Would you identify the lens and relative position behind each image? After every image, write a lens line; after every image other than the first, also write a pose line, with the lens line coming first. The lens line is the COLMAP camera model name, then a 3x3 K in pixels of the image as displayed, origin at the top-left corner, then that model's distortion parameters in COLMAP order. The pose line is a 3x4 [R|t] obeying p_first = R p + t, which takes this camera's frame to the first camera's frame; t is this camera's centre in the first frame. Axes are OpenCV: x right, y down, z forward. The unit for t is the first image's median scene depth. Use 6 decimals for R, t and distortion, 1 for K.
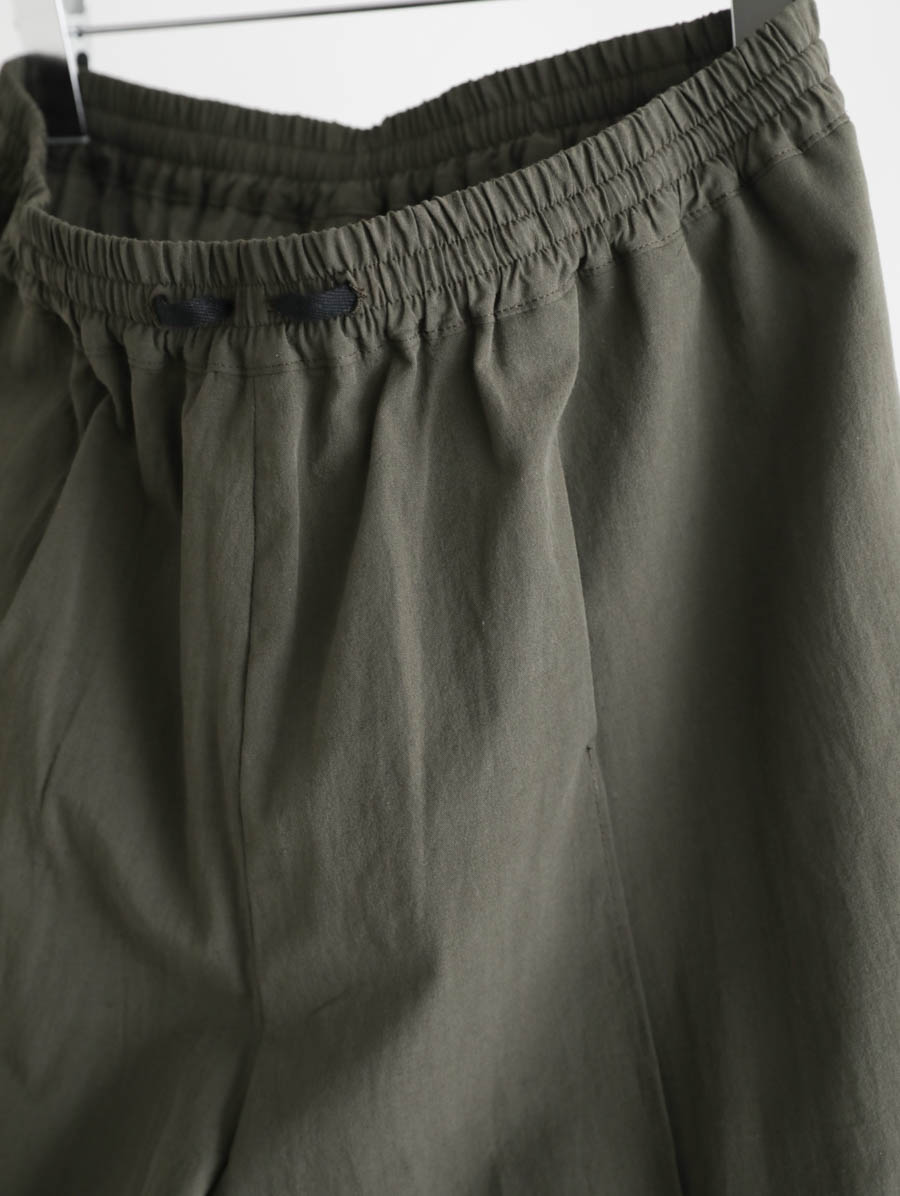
lens RADIAL K [[1663.6, 0, 450.0], [0, 1663.6, 598.0], [0, 0, 1]] dist [0.009449, -0.014658]
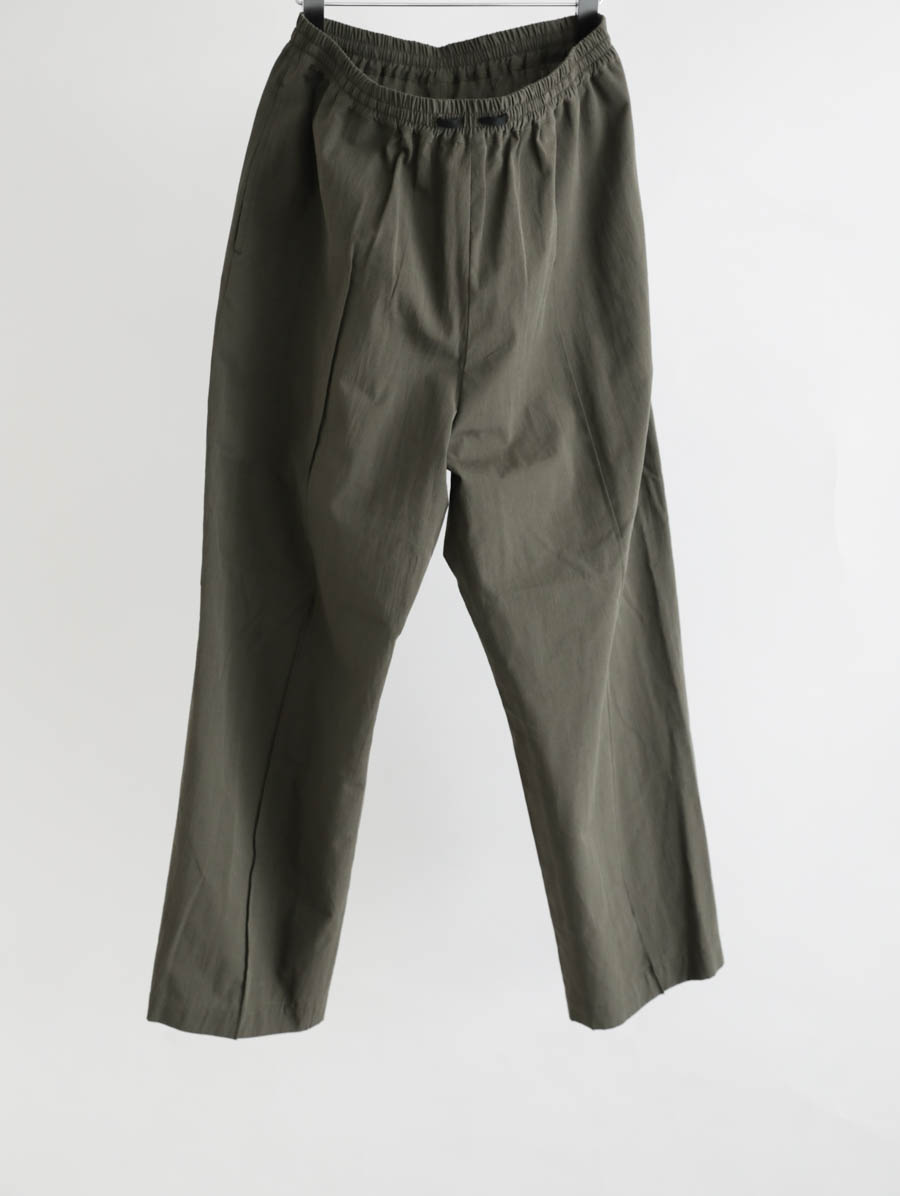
lens RADIAL K [[1663.6, 0, 450.0], [0, 1663.6, 598.0], [0, 0, 1]] dist [0.009449, -0.014658]
pose [[0.866467, -0.147114, 0.477066, -1.734701], [0.067653, 0.981382, 0.179757, 0.135342], [-0.494628, -0.123478, 0.860288, -1.734840]]
